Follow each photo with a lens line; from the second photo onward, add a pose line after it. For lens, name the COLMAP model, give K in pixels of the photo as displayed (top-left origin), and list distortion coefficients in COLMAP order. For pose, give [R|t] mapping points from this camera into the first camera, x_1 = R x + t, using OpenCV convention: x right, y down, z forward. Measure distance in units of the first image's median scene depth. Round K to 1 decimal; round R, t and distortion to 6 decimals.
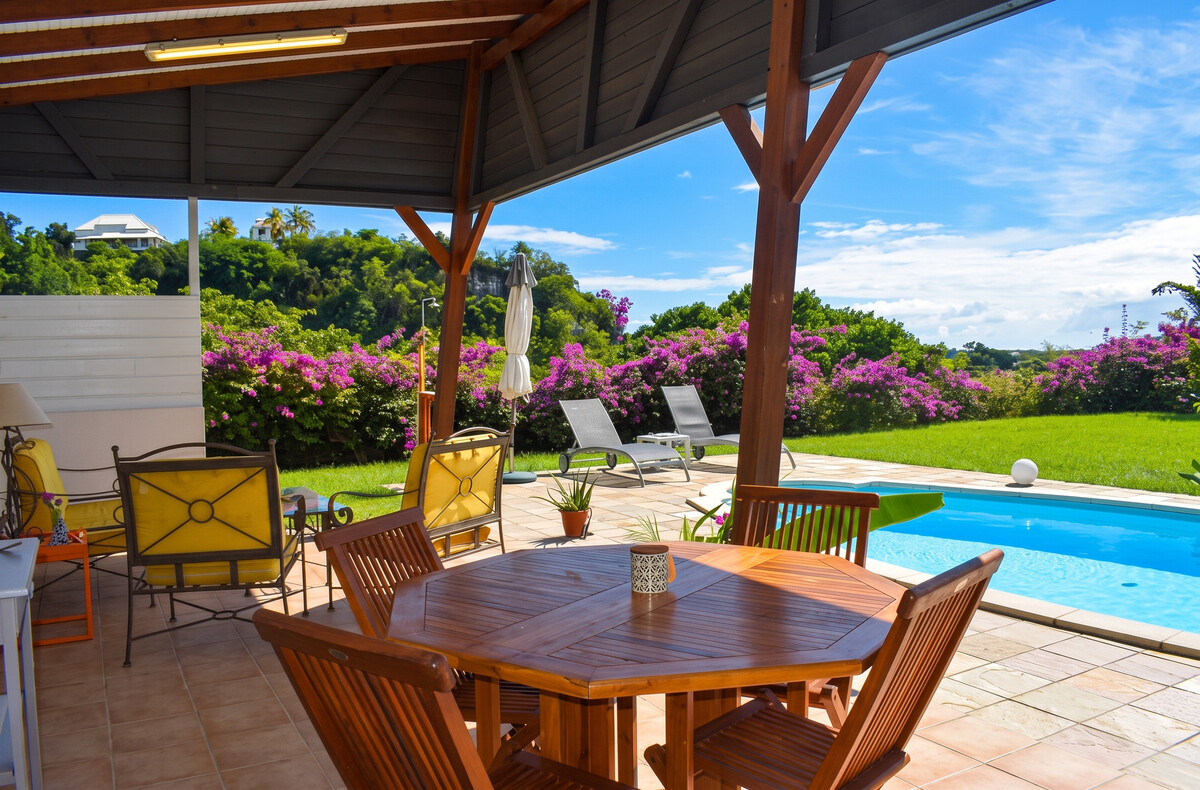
lens RADIAL K [[976.0, 0, 600.9], [0, 976.0, 391.1], [0, 0, 1]] dist [-0.089285, 0.003957]
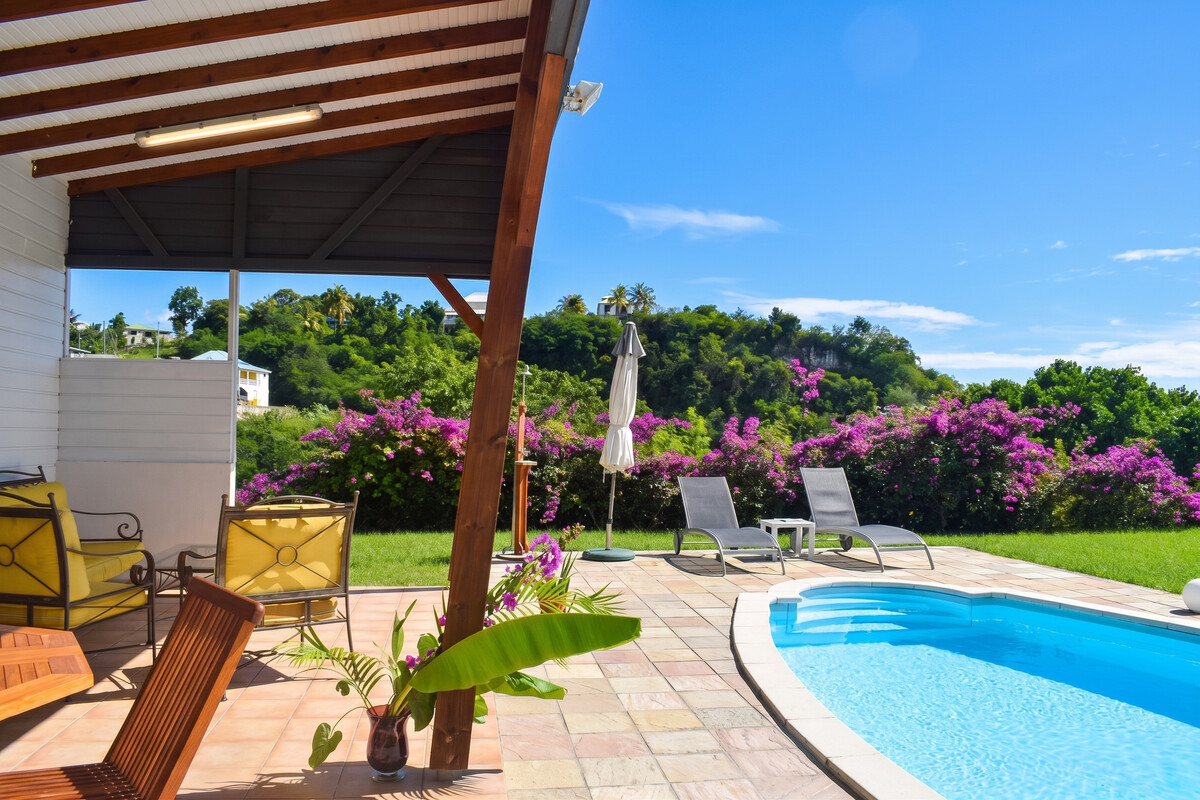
lens RADIAL K [[962.6, 0, 596.2], [0, 962.6, 401.5], [0, 0, 1]] dist [-0.085353, -0.001152]
pose [[0.931884, 0.020459, -0.362178, 0.114387], [-0.044142, 0.997384, -0.057237, -0.003411], [0.360060, 0.069326, 0.930350, 0.051438]]
